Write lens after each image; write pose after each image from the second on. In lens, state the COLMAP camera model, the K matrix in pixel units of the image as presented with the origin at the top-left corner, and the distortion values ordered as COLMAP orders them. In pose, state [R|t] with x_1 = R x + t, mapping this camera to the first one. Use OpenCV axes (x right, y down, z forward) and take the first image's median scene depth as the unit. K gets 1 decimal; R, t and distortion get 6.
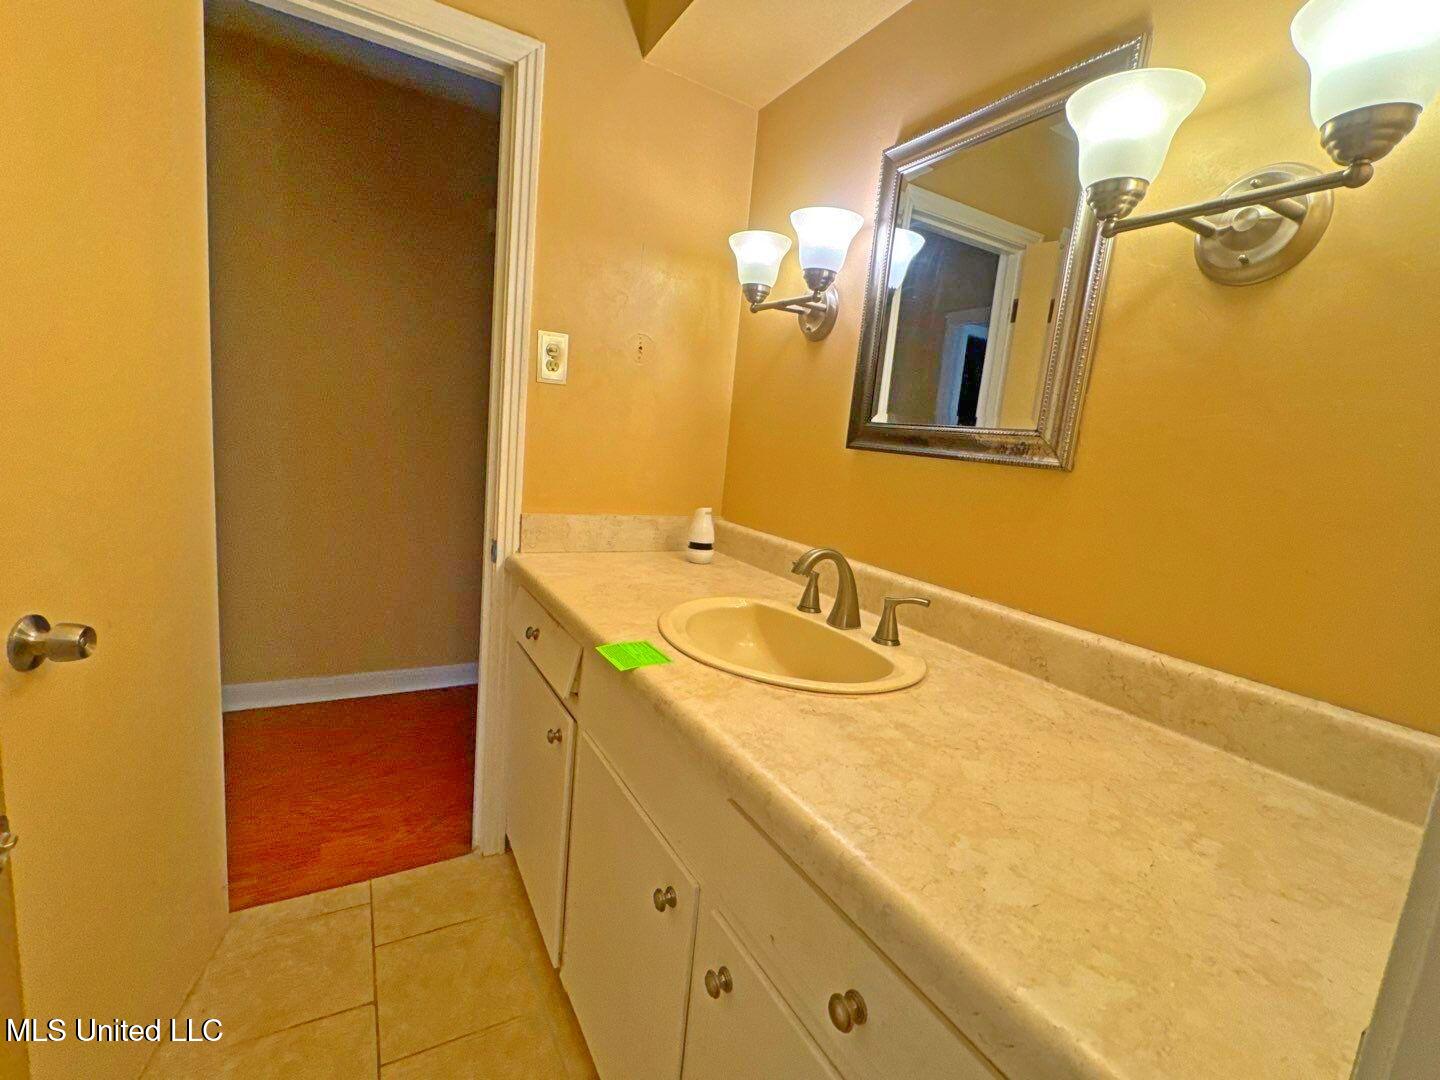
lens RADIAL K [[646.9, 0, 717.2], [0, 646.9, 540.7], [0, 0, 1]] dist [-0.003112, 0.000010]
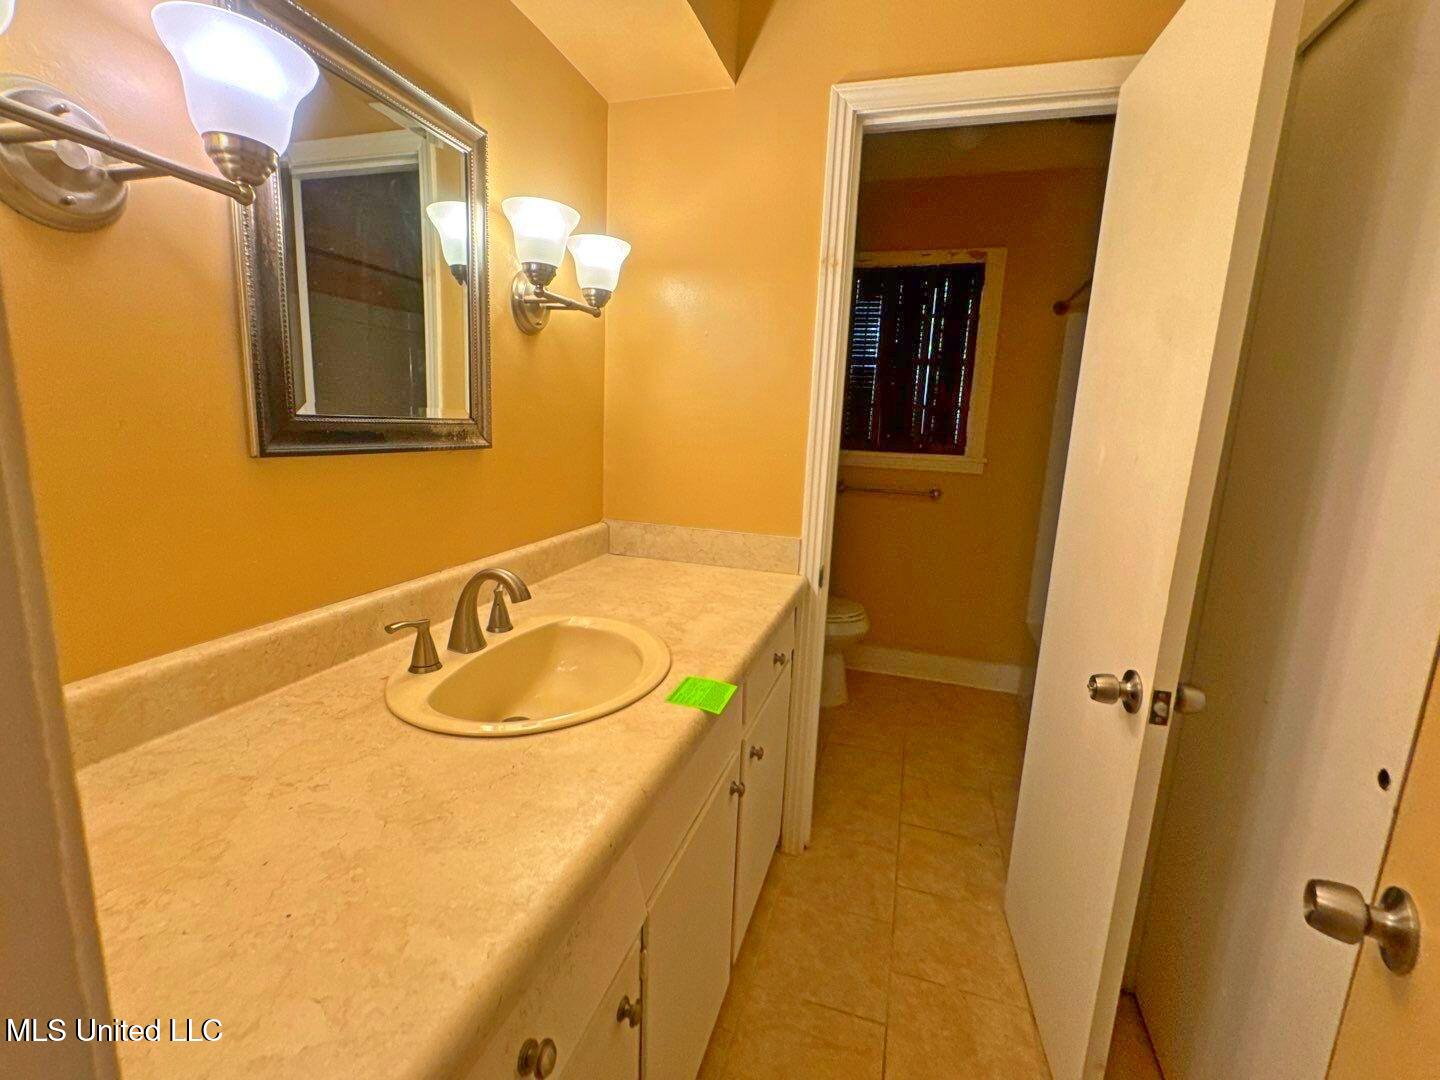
lens RADIAL K [[646.9, 0, 719.9], [0, 646.9, 535.4], [0, 0, 1]] dist [-0.003112, 0.000010]
pose [[-0.672779, -0.246821, 0.697458, -0.797888], [0.018023, 0.936963, 0.348963, -0.410196], [-0.739624, 0.247345, -0.625921, 1.571500]]
